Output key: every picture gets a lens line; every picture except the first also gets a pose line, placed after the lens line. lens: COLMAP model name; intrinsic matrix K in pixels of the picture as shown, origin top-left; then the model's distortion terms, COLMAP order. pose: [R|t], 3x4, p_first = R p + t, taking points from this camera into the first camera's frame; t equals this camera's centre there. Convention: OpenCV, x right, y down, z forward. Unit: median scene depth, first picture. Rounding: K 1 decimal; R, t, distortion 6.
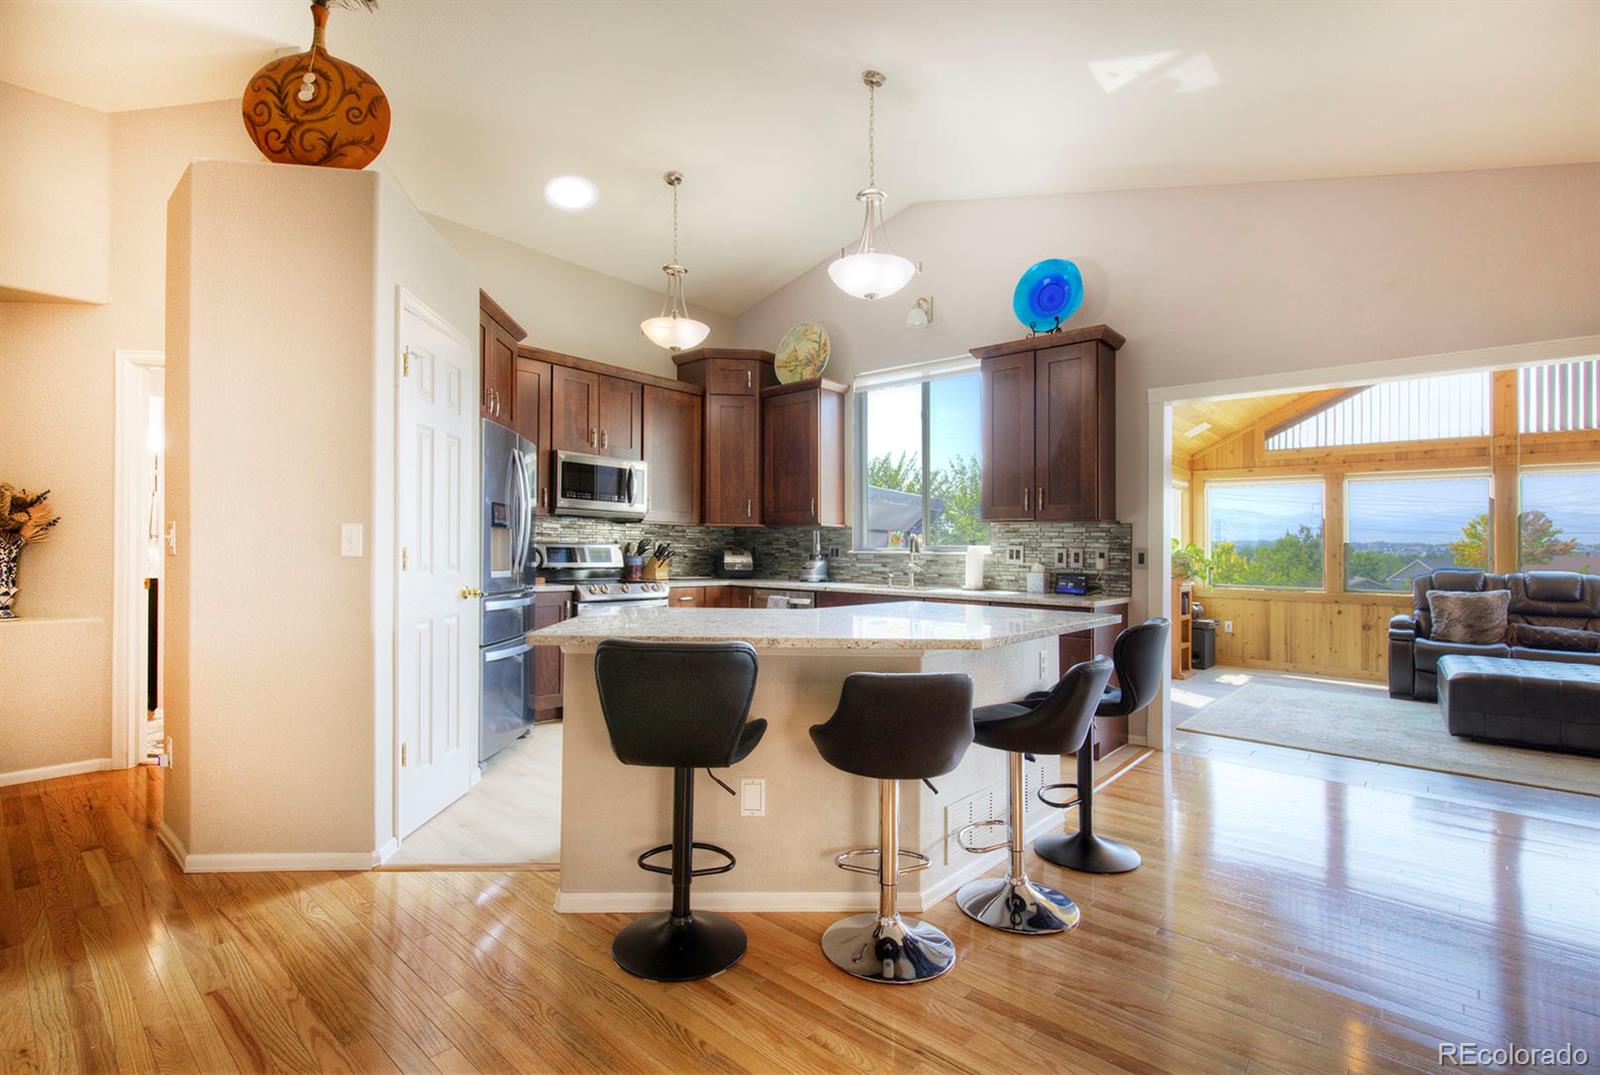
lens RADIAL K [[723.8, 0, 769.8], [0, 723.8, 532.9], [0, 0, 1]] dist [0.013906, -0.001063]
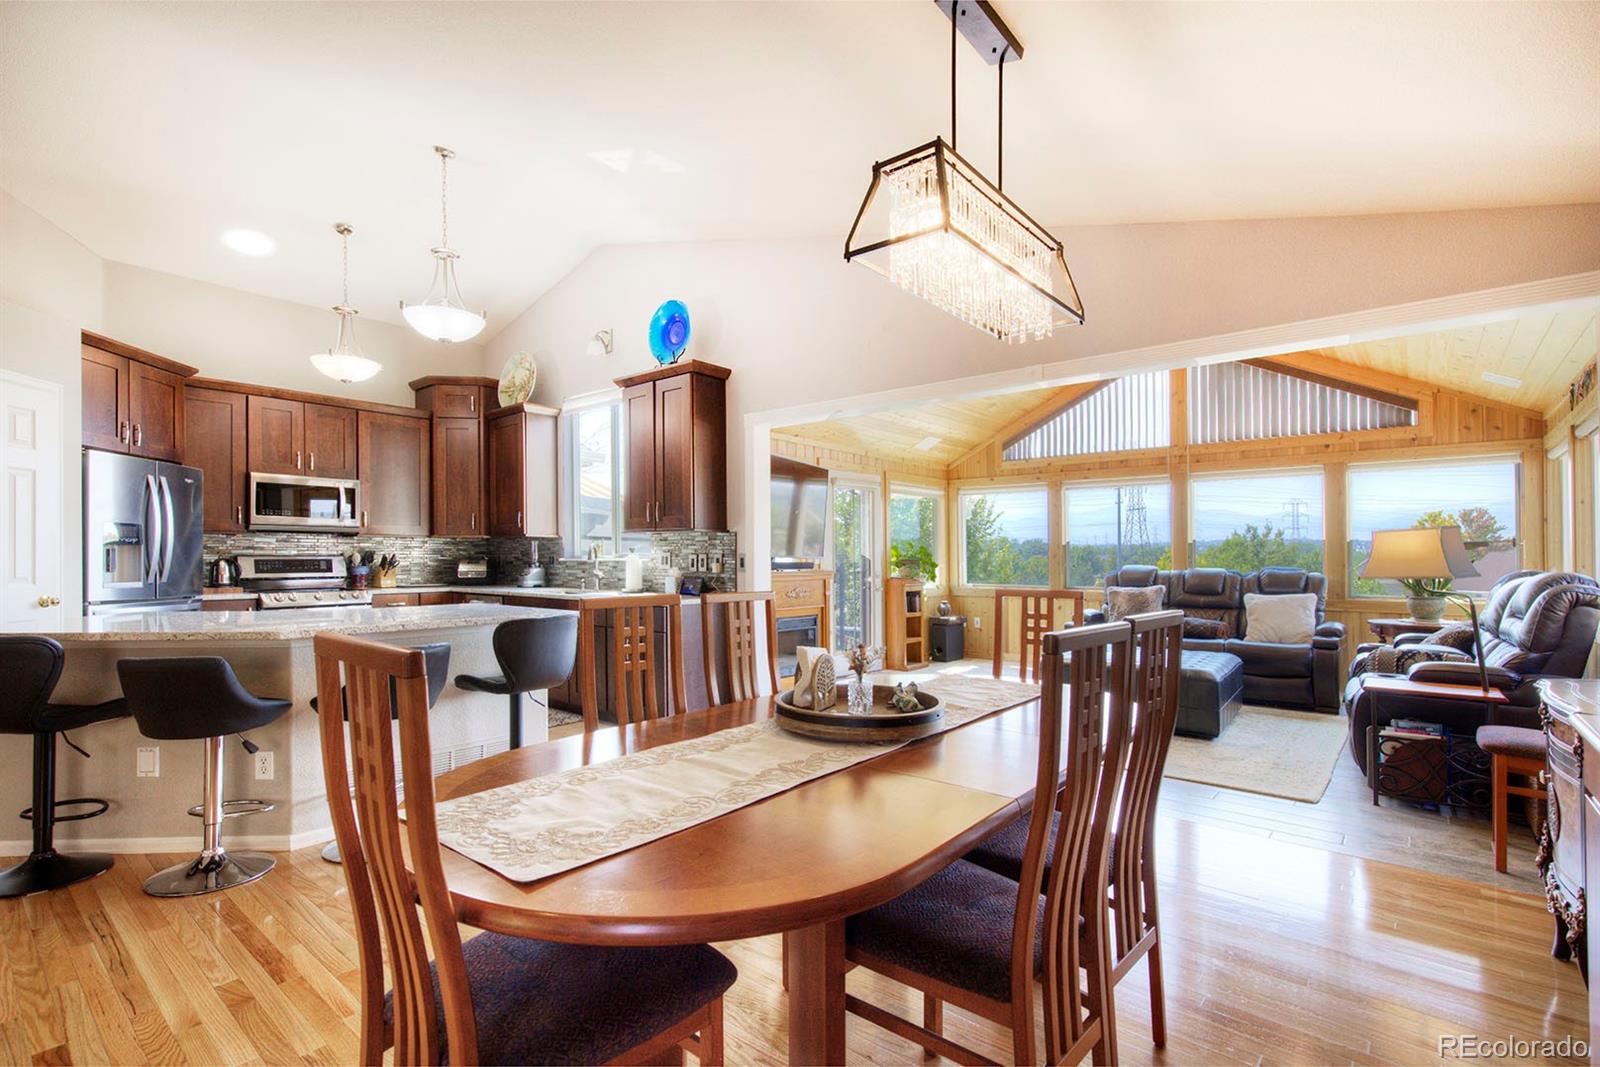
lens RADIAL K [[717.8, 0, 727.4], [0, 717.8, 545.0], [0, 0, 1]] dist [0.002582, 0.000369]
pose [[0.999831, -0.014058, 0.011867, 0.365372], [0.013957, 0.999866, 0.008527, -0.001751], [-0.011986, -0.008360, 0.999893, -0.092912]]
